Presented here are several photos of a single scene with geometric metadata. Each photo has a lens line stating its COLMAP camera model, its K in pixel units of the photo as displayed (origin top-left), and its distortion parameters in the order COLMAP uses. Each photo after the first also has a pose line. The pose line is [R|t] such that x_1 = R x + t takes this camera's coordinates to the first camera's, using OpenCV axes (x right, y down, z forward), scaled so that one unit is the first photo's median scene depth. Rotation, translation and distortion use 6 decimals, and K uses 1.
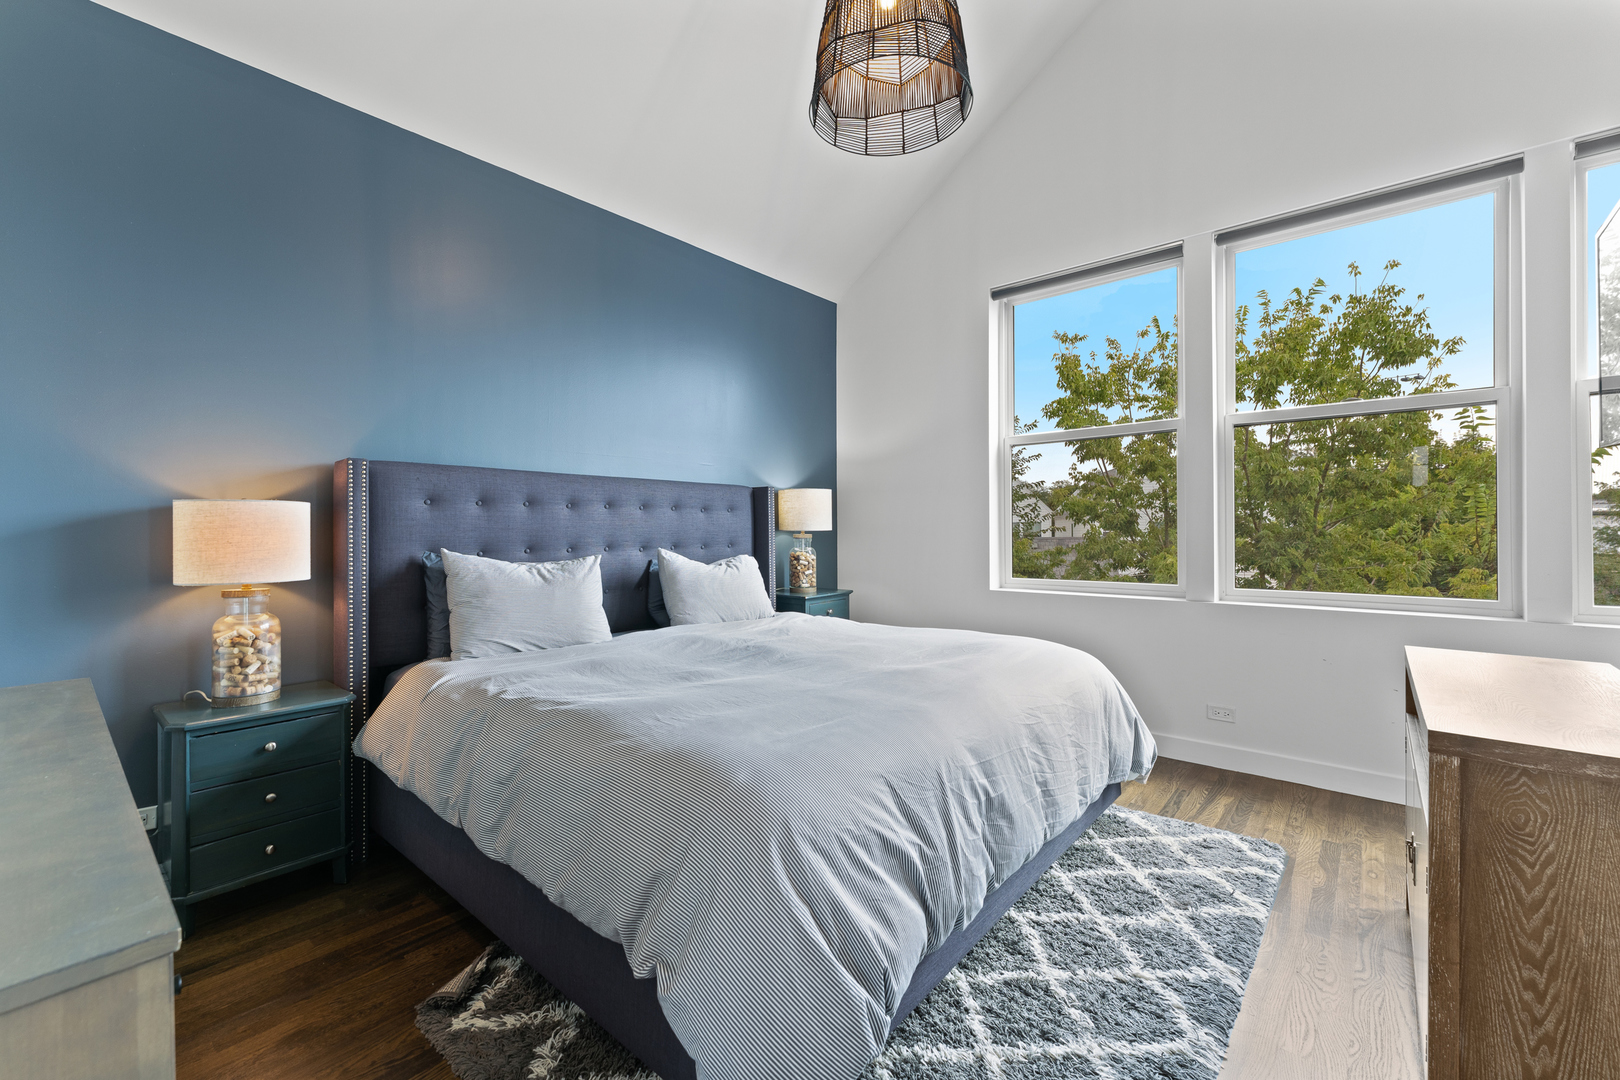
lens RADIAL K [[653.8, 0, 811.2], [0, 653.8, 529.2], [0, 0, 1]] dist [-0.007424, 0.001703]
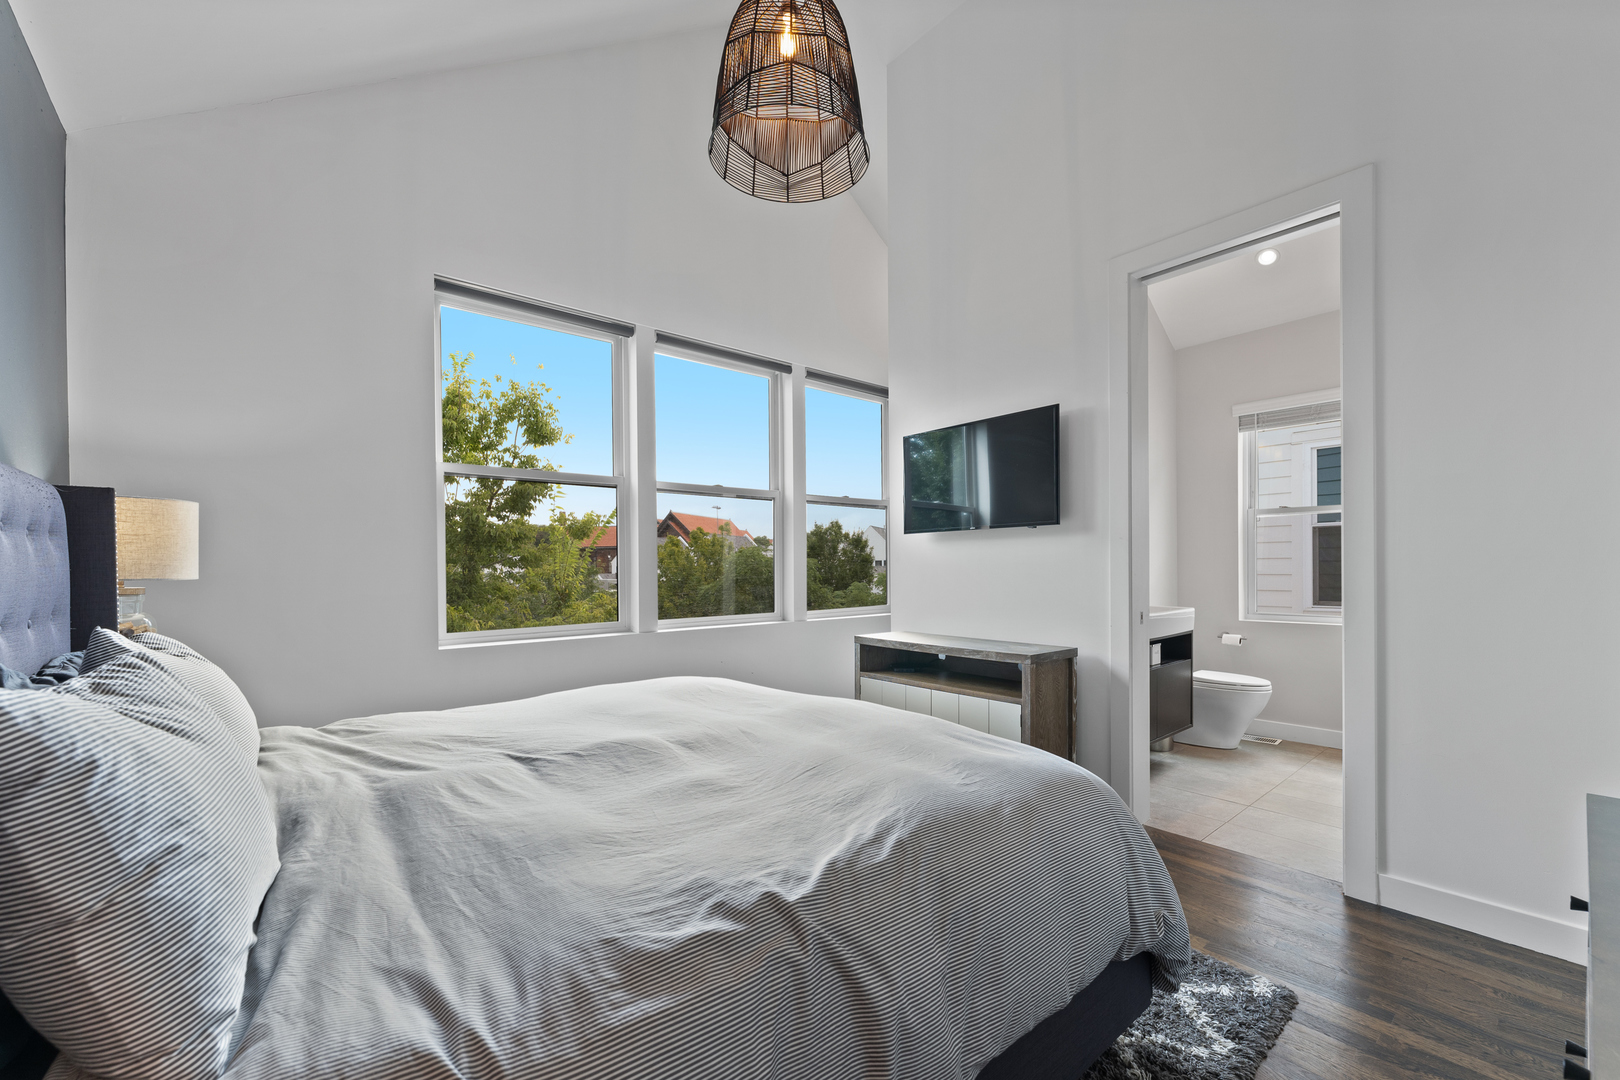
lens RADIAL K [[653.8, 0, 820.0], [0, 653.8, 570.9], [0, 0, 1]] dist [-0.007424, 0.001703]
pose [[0.169094, -0.002309, 0.985597, -0.434615], [0.011234, 0.999937, 0.000416, 0.000812], [-0.985536, 0.011002, 0.169110, 0.399131]]
